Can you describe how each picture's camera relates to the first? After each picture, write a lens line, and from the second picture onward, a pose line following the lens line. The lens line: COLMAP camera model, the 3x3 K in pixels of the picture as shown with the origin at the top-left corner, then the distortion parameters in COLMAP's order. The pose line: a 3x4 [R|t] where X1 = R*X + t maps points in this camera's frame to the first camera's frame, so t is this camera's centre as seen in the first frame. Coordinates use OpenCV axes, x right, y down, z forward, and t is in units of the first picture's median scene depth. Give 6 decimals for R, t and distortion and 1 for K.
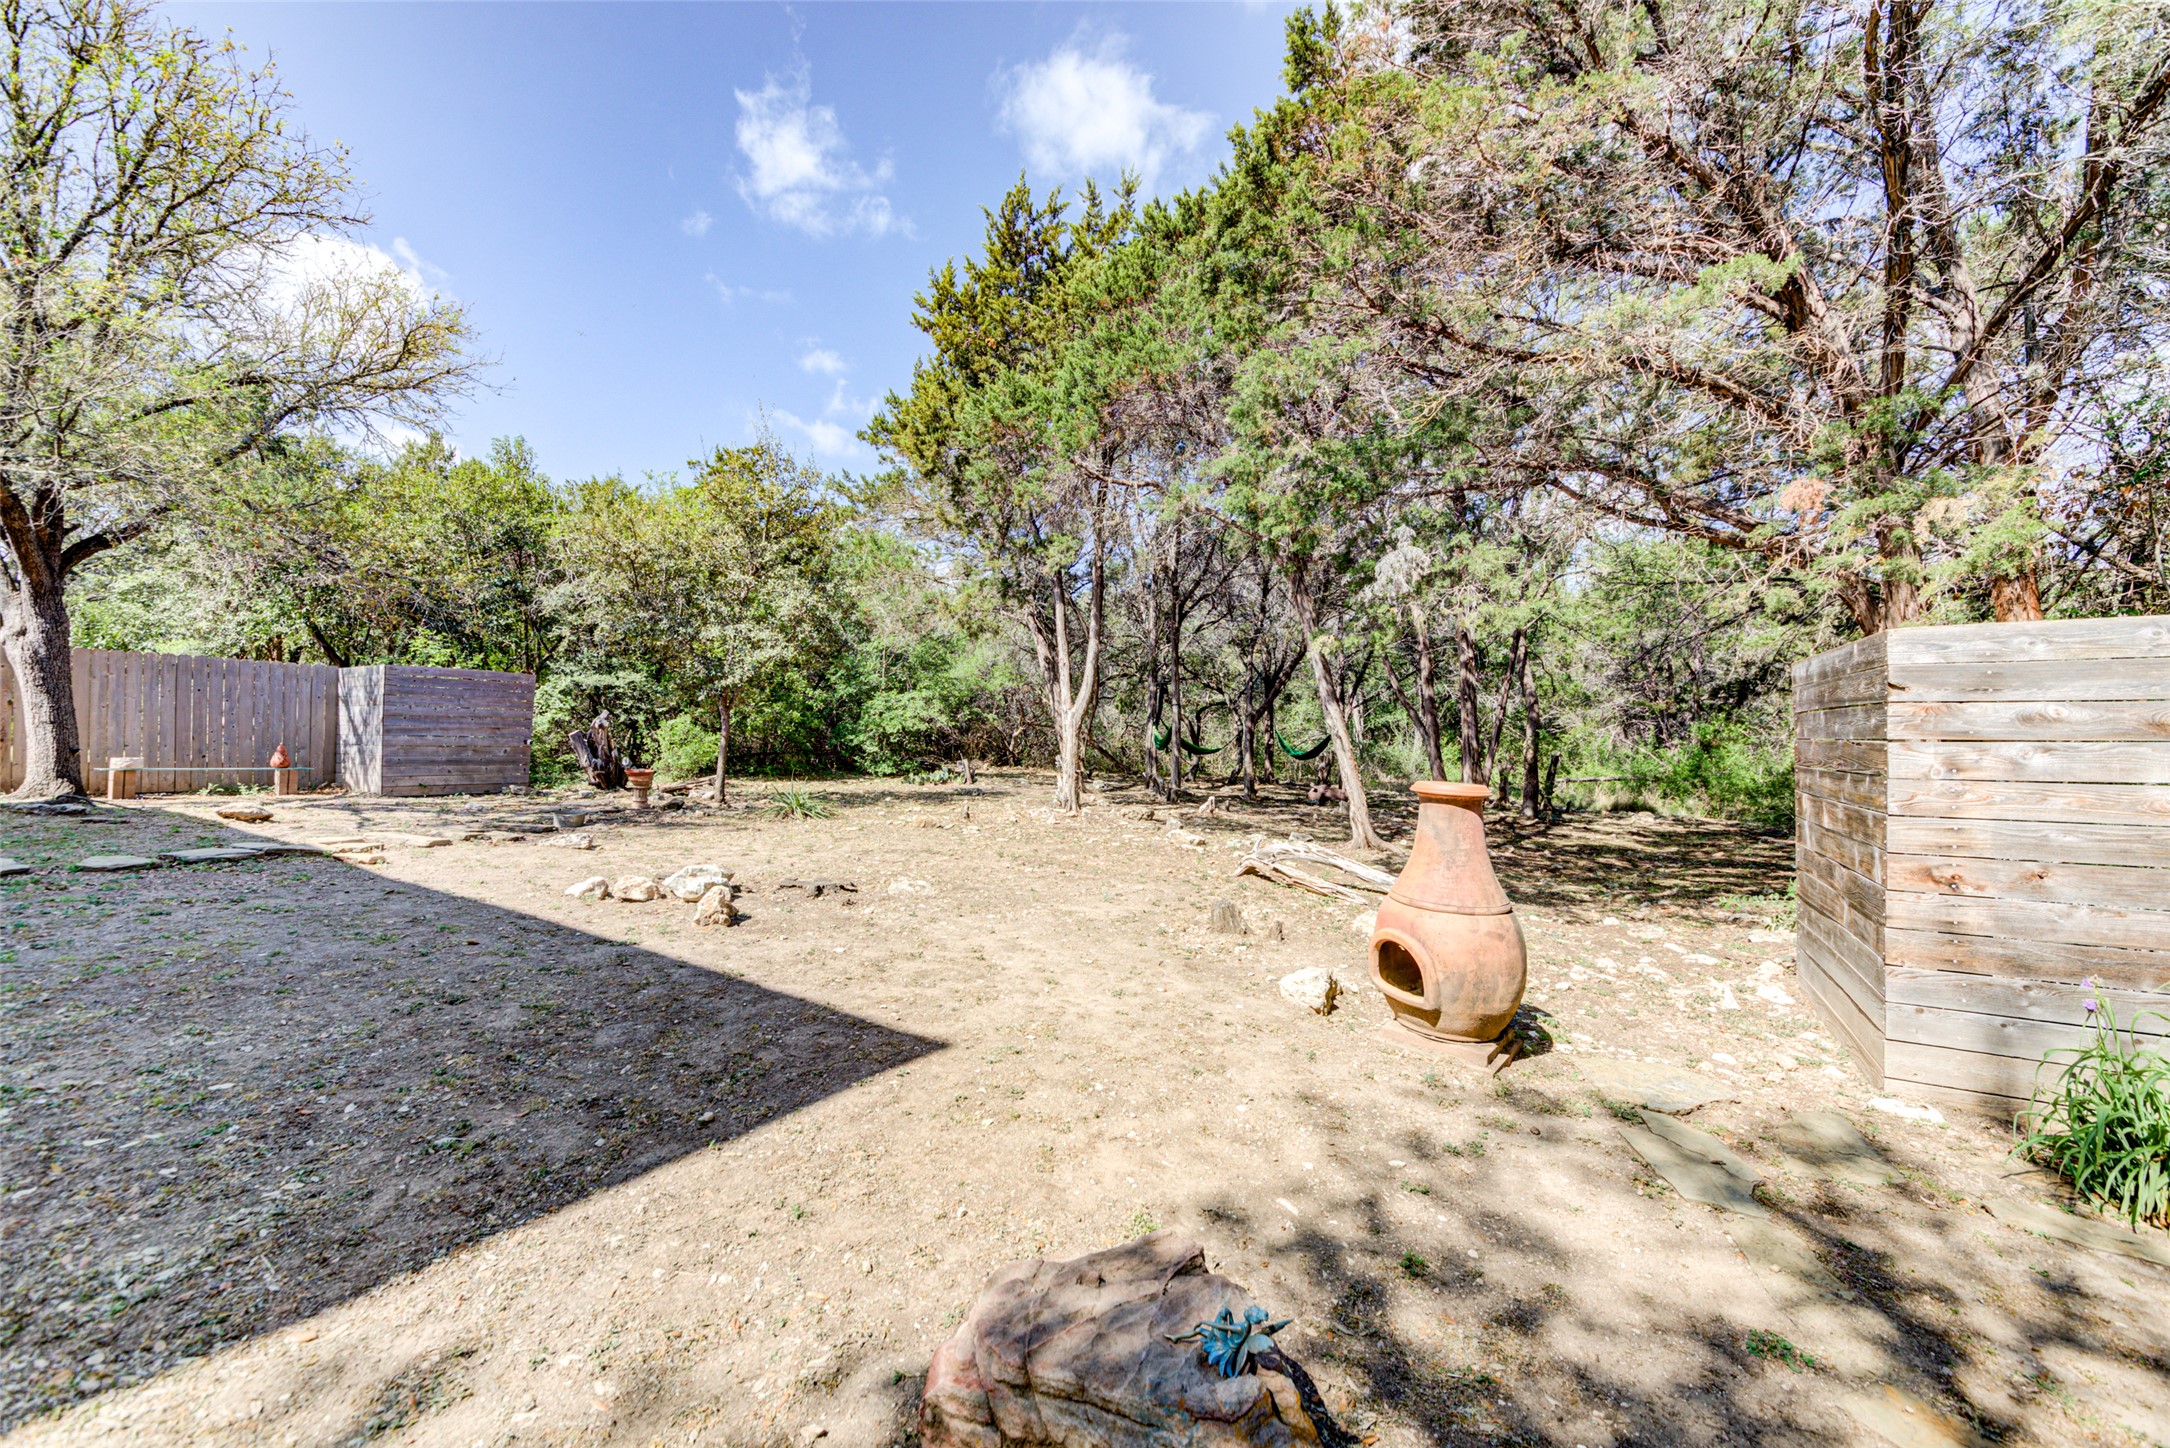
lens RADIAL K [[843.4, 0, 1091.9], [0, 843.4, 718.4], [0, 0, 1]] dist [0.000124, 0.000063]
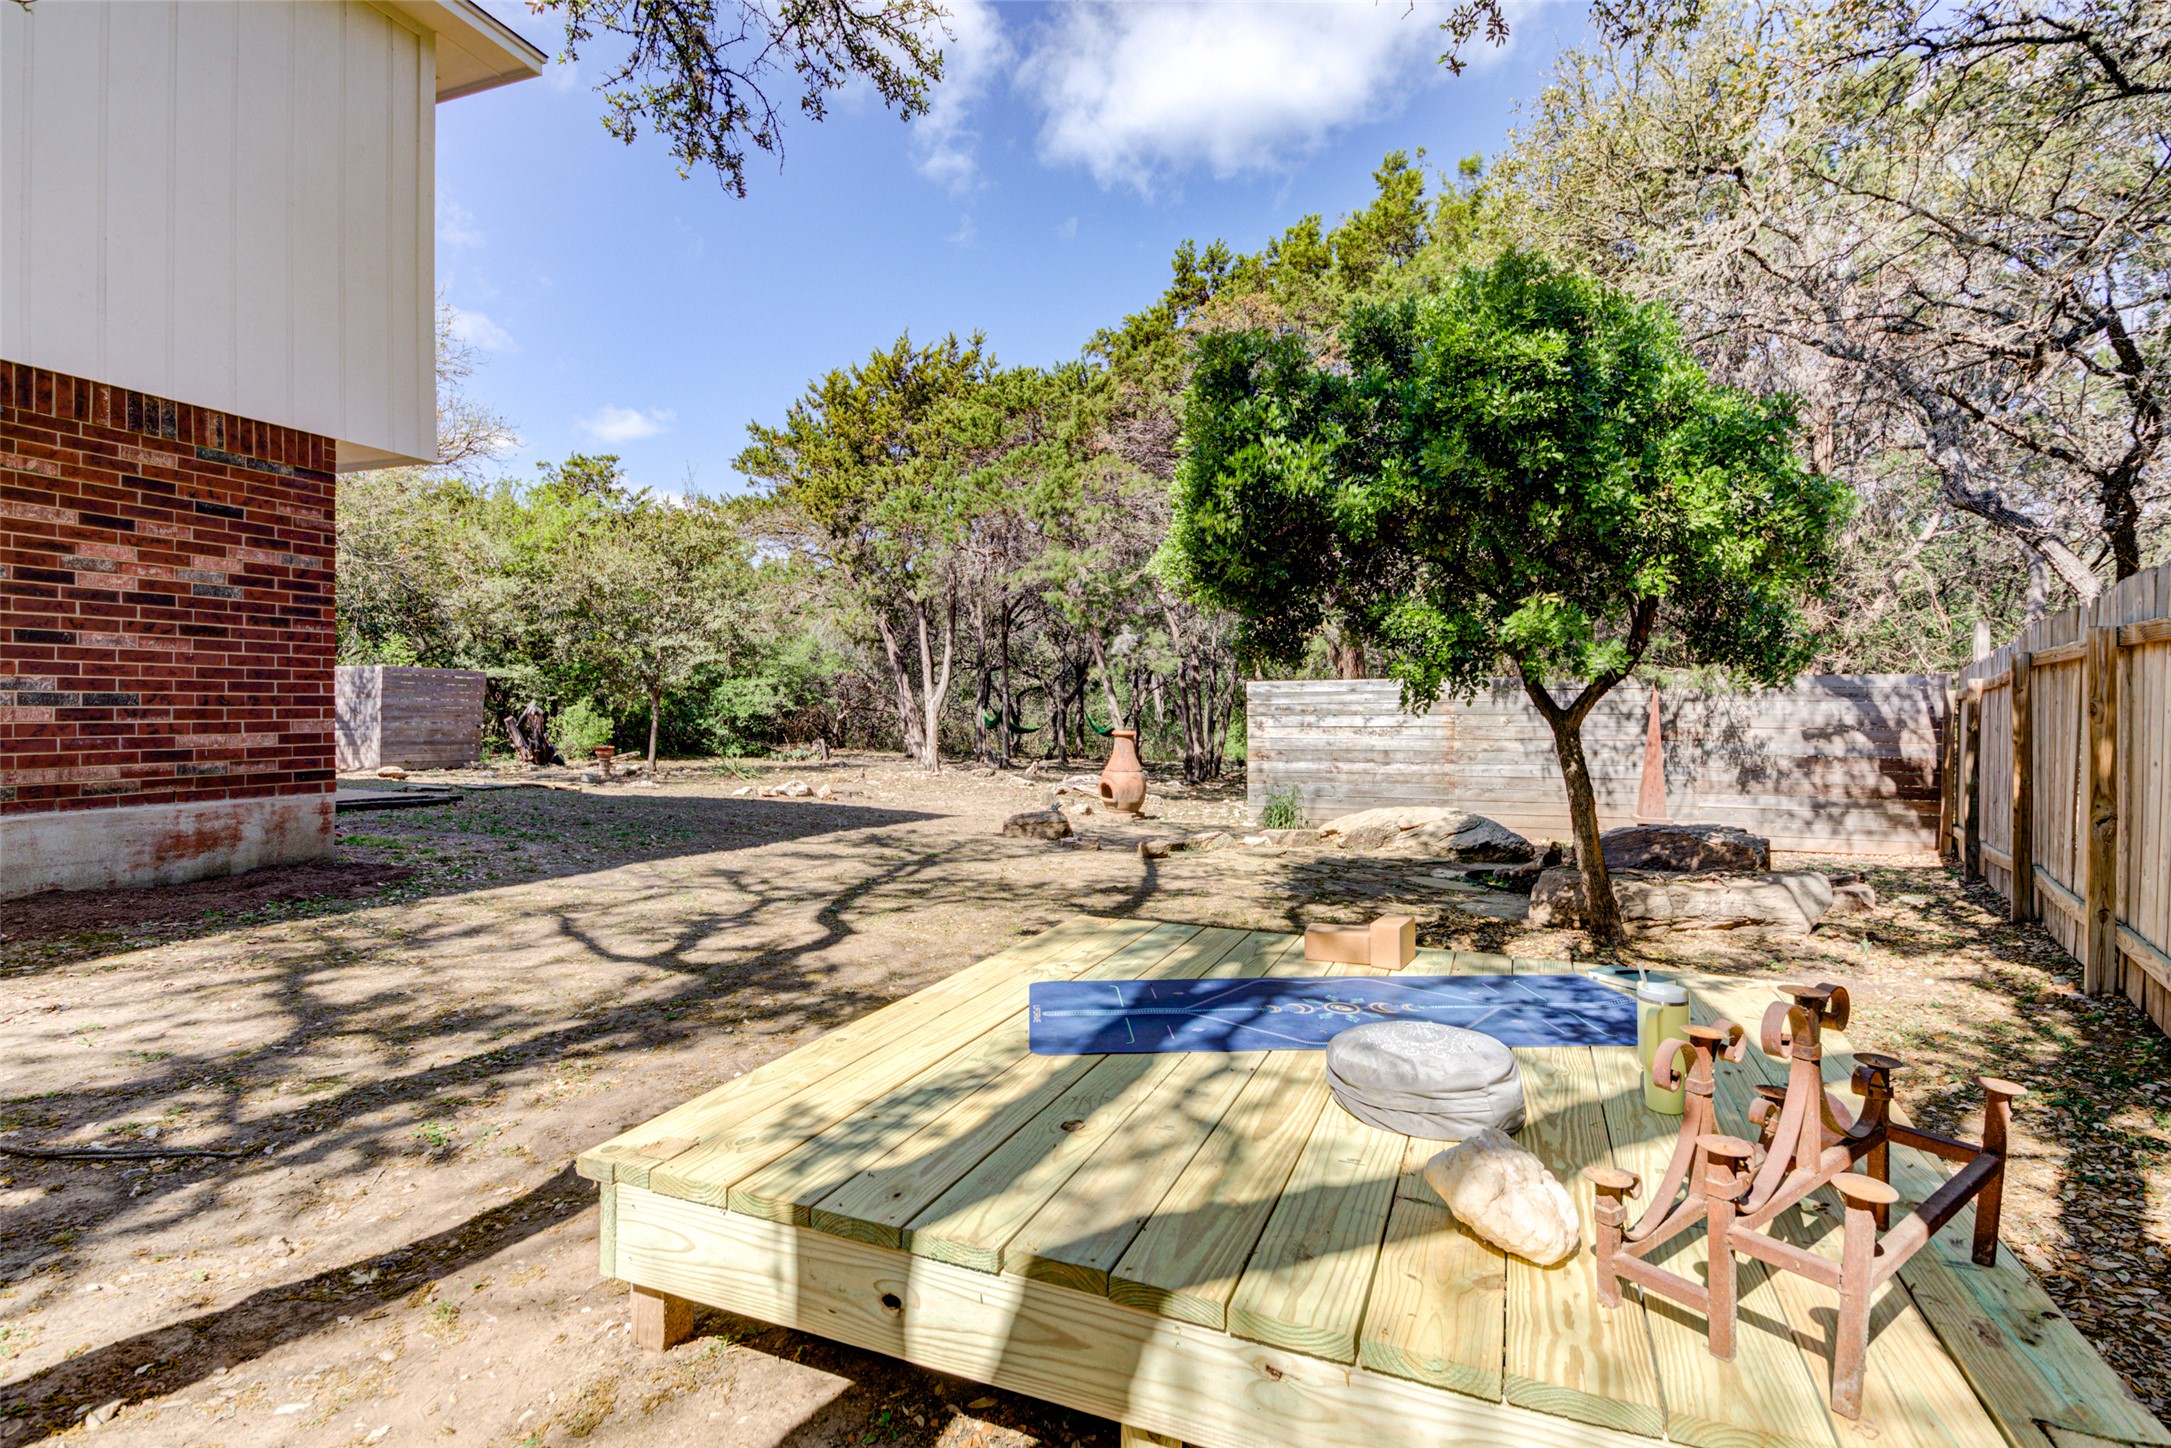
lens RADIAL K [[1014.0, 0, 1087.3], [0, 1014.0, 720.5], [0, 0, 1]] dist [0.000309, 0.000087]
pose [[0.978911, -0.009599, 0.204061, -0.066647], [0.004959, 0.999718, 0.023236, -0.006782], [-0.204226, -0.021734, 0.978682, -0.380344]]
